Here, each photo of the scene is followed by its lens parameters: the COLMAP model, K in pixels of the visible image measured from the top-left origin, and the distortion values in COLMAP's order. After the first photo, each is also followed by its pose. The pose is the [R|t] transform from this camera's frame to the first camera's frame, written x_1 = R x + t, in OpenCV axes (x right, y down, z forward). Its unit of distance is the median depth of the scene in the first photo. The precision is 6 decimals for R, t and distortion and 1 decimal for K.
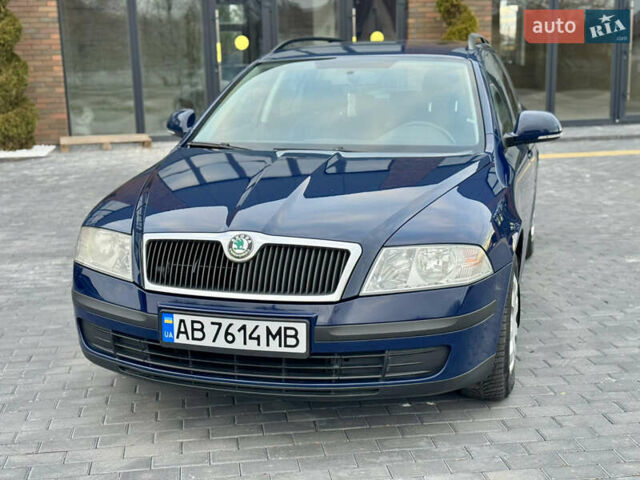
lens RADIAL K [[891.7, 0, 320.0], [0, 891.7, 240.0], [0, 0, 1]] dist [0.191305, -0.361911]
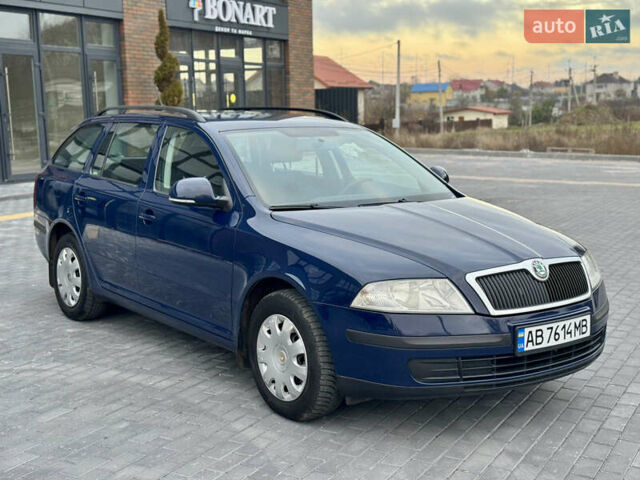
lens RADIAL K [[891.7, 0, 320.0], [0, 891.7, 240.0], [0, 0, 1]] dist [0.191305, -0.361911]
pose [[0.596804, -0.105196, 0.795461, -1.351663], [0.154670, 0.987858, 0.014597, -0.106995], [-0.787338, 0.114323, 0.605829, 0.433009]]
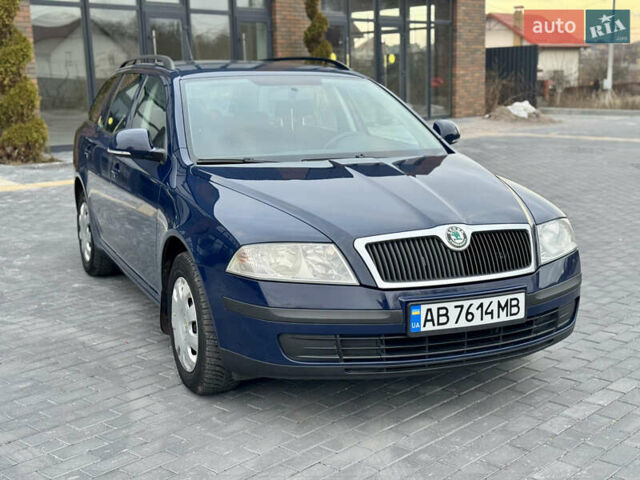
lens RADIAL K [[891.7, 0, 320.0], [0, 891.7, 240.0], [0, 0, 1]] dist [0.191305, -0.361911]
pose [[0.771266, -0.110620, 0.626827, -0.933905], [0.128022, 0.991617, 0.017475, -0.031288], [-0.623506, 0.066770, 0.778962, 0.219402]]
